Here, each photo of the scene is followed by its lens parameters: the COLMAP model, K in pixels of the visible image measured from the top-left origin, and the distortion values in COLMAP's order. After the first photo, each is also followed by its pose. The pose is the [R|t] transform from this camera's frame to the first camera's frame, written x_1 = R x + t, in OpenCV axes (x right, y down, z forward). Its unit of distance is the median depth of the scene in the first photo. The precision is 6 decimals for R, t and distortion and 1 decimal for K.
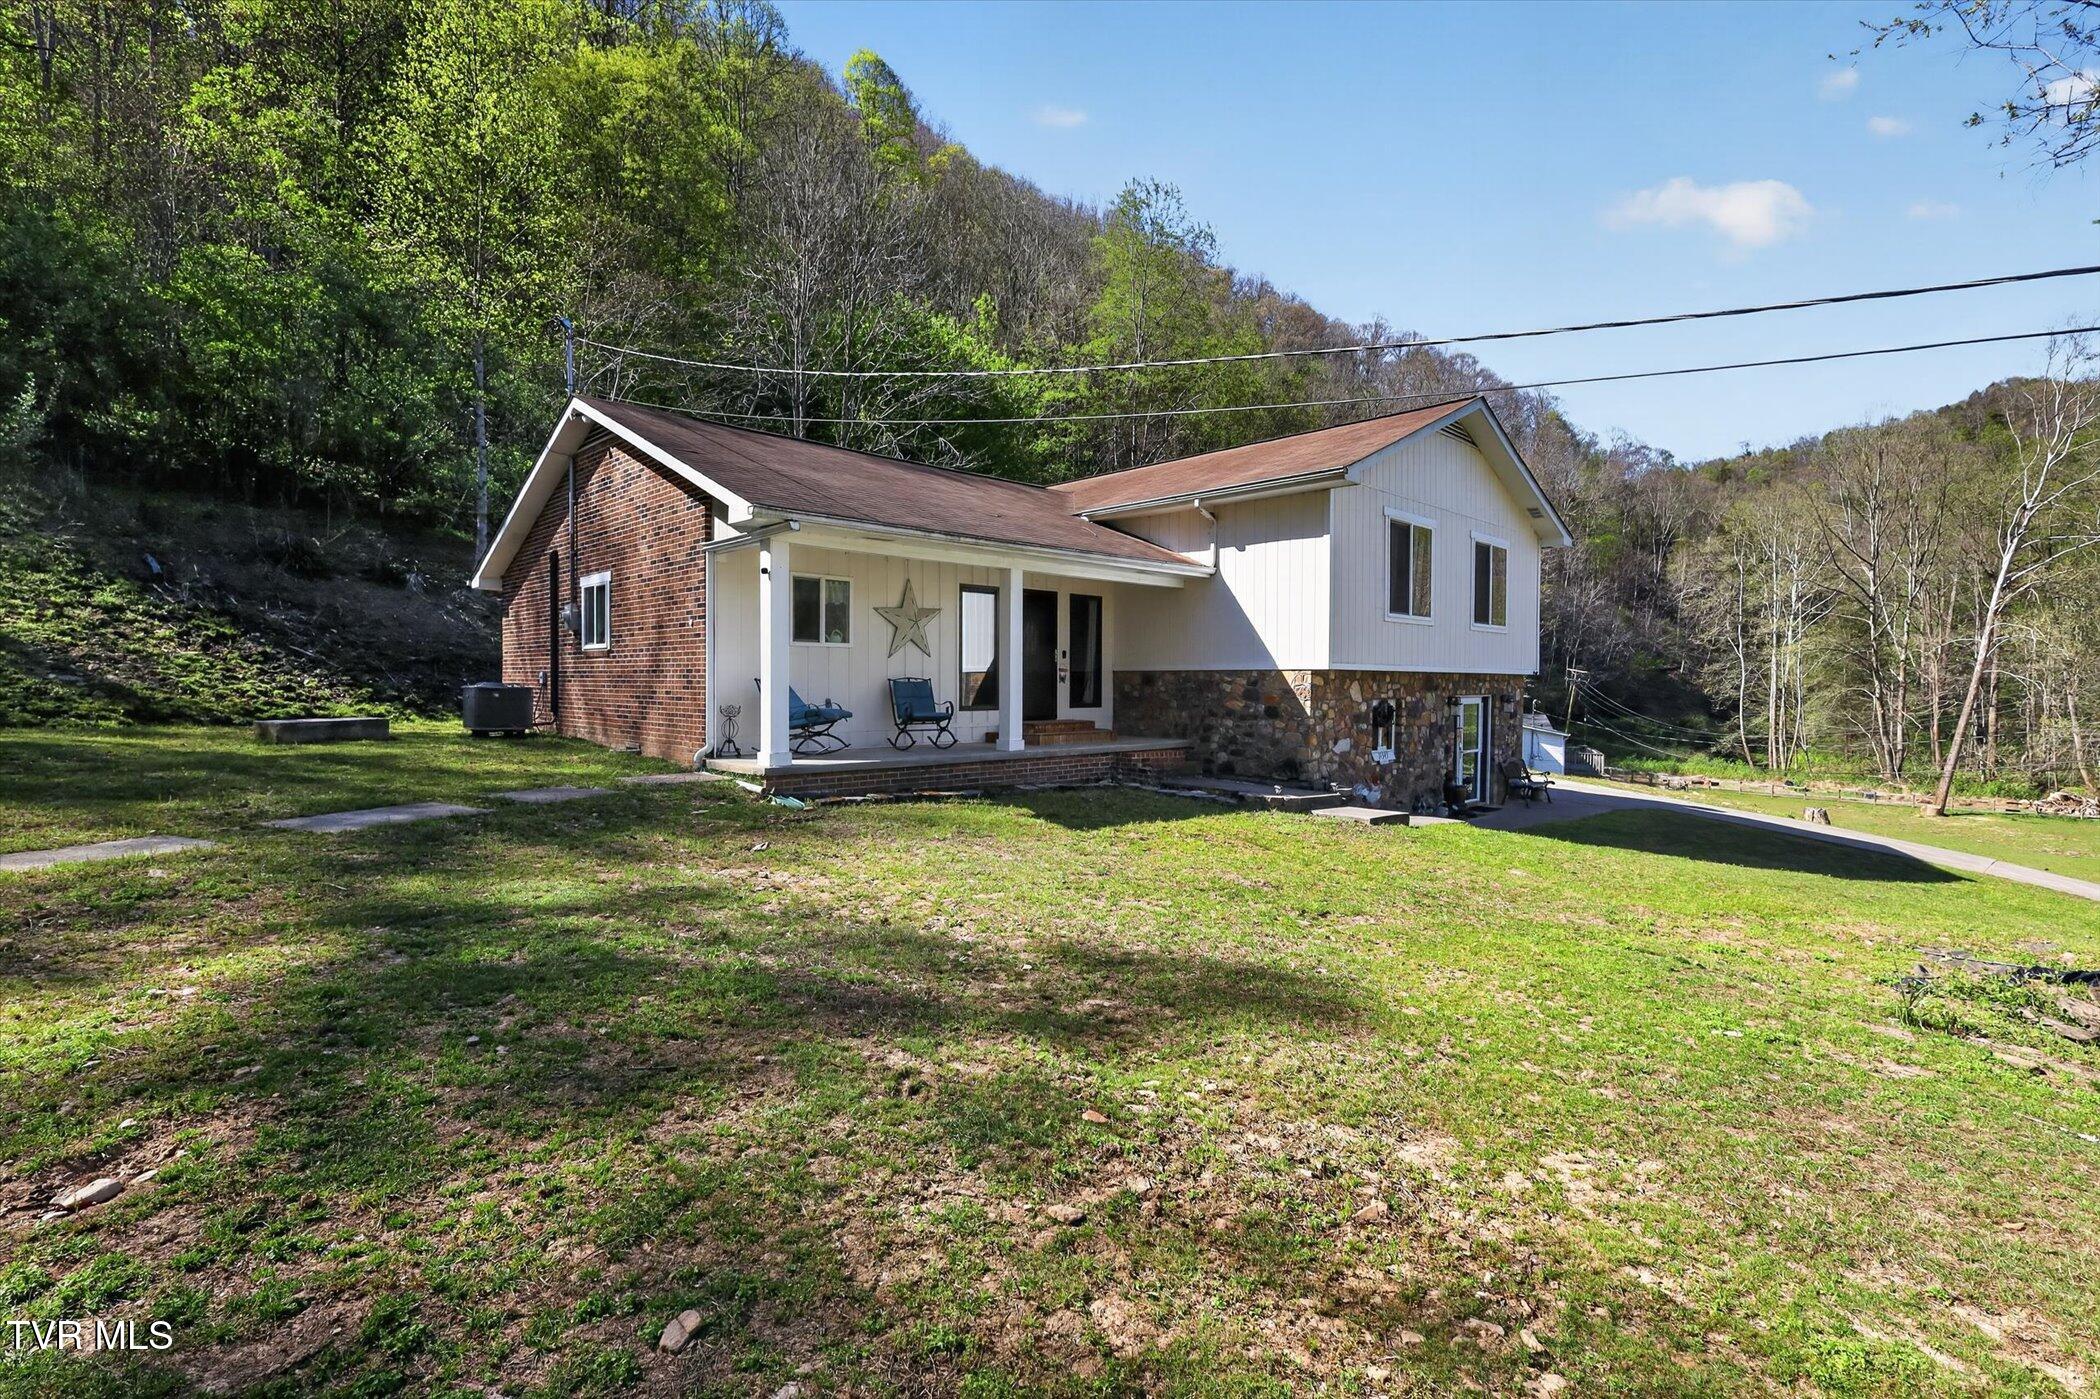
lens RADIAL K [[1314.4, 0, 1043.0], [0, 1314.4, 699.5], [0, 0, 1]] dist [-0.044181, 0.015672]
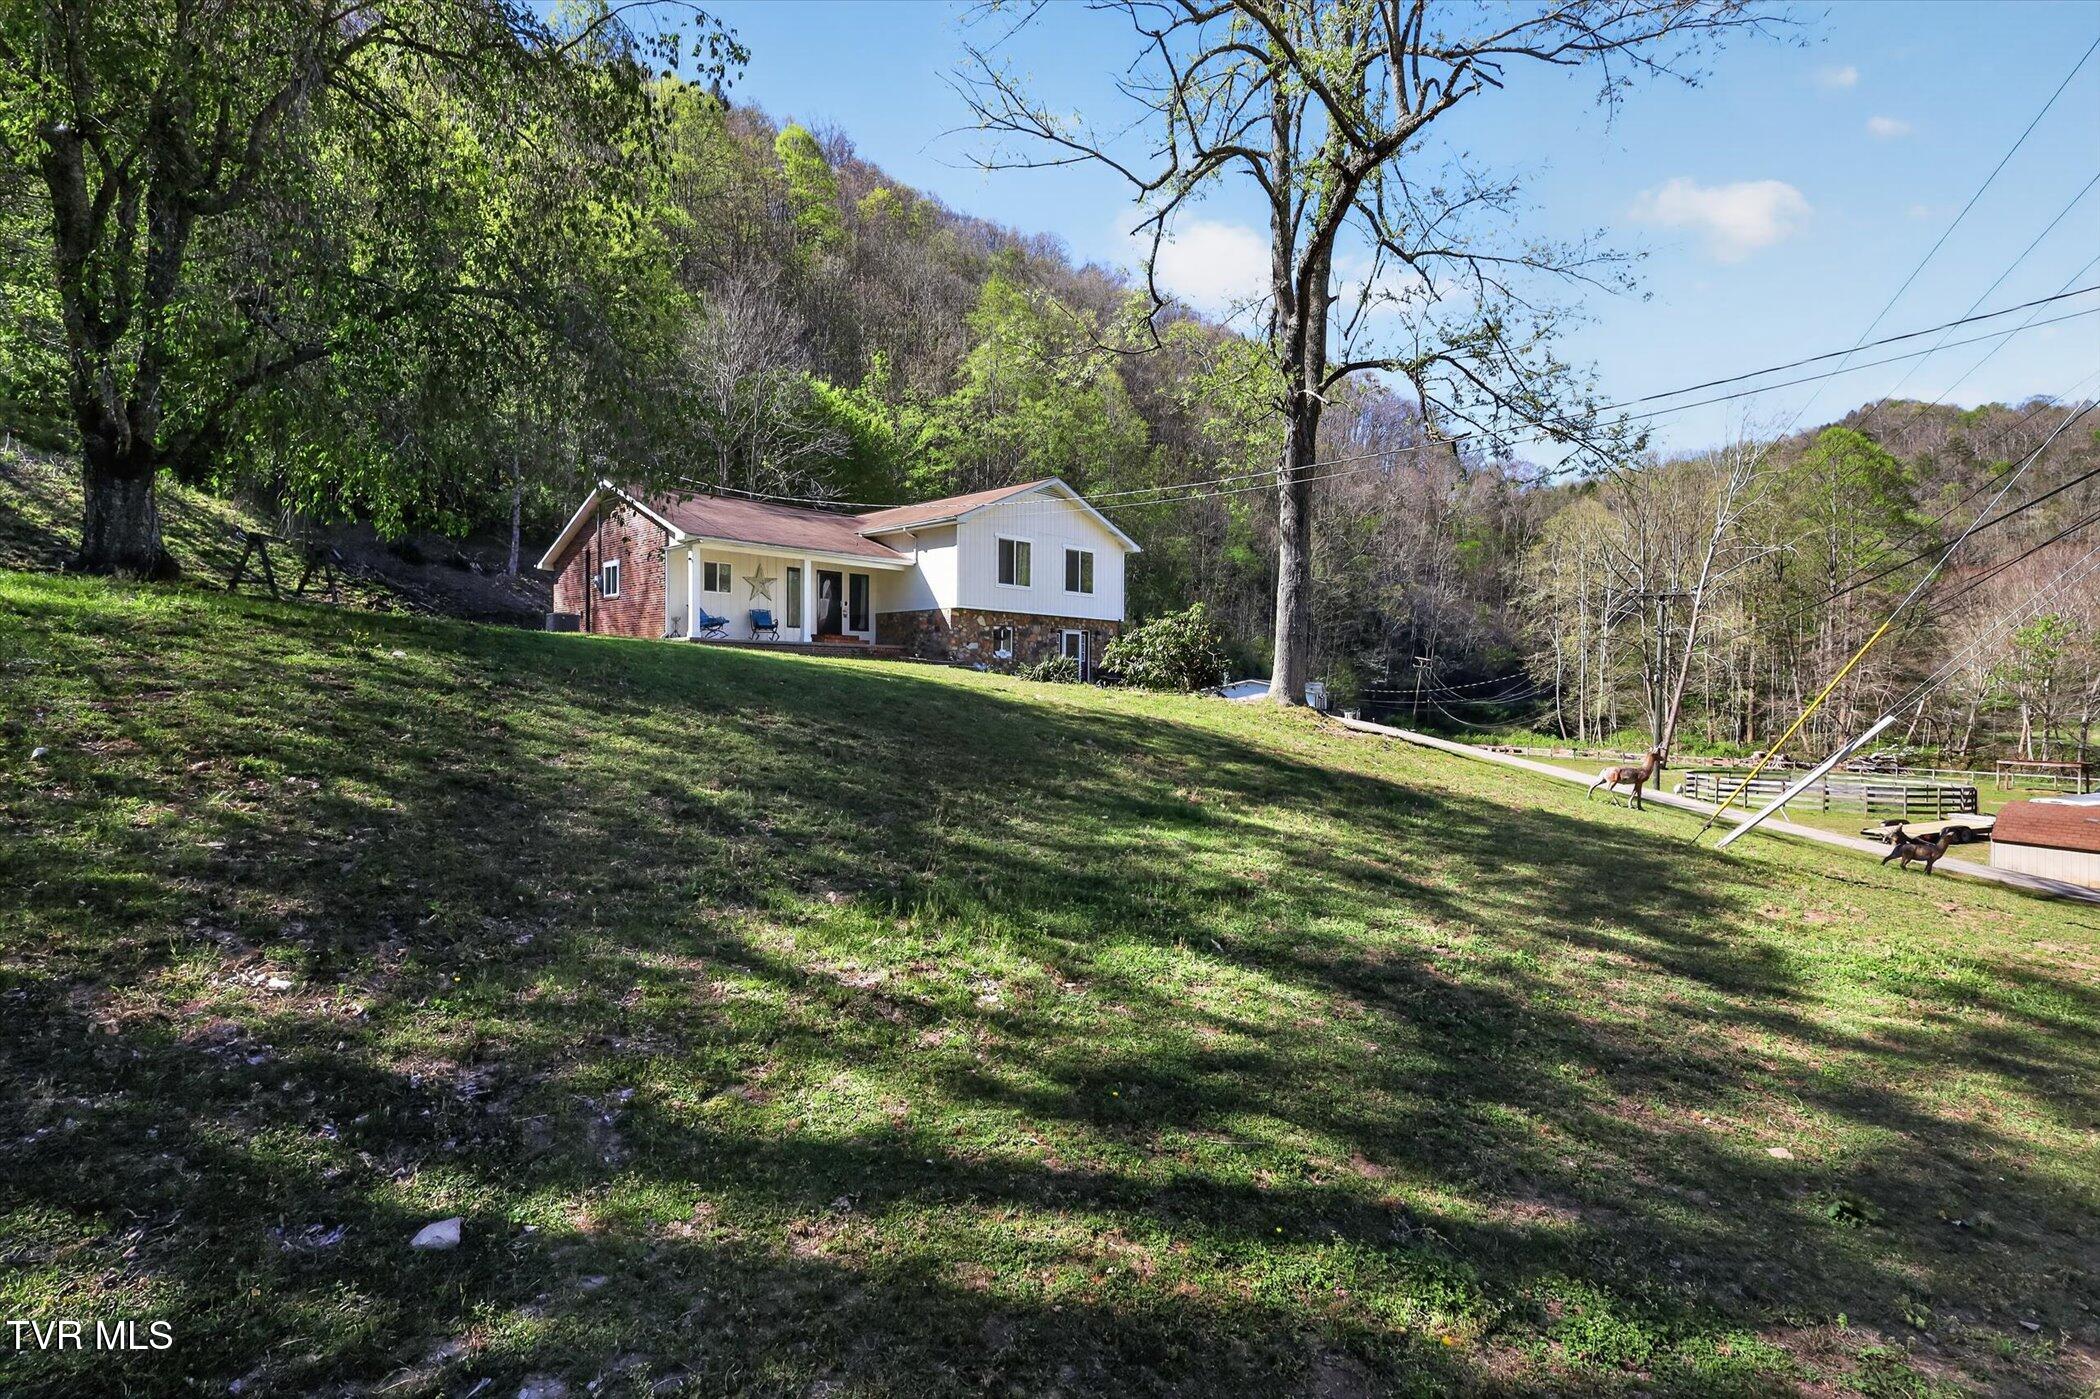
lens RADIAL K [[1225.8, 0, 1059.9], [0, 1225.8, 701.1], [0, 0, 1]] dist [-0.027871, -0.000422]
pose [[0.997787, 0.001525, 0.066479, 0.225902], [-0.002089, 0.999962, 0.008416, 0.101783], [-0.066463, -0.008536, 0.997752, -0.921517]]
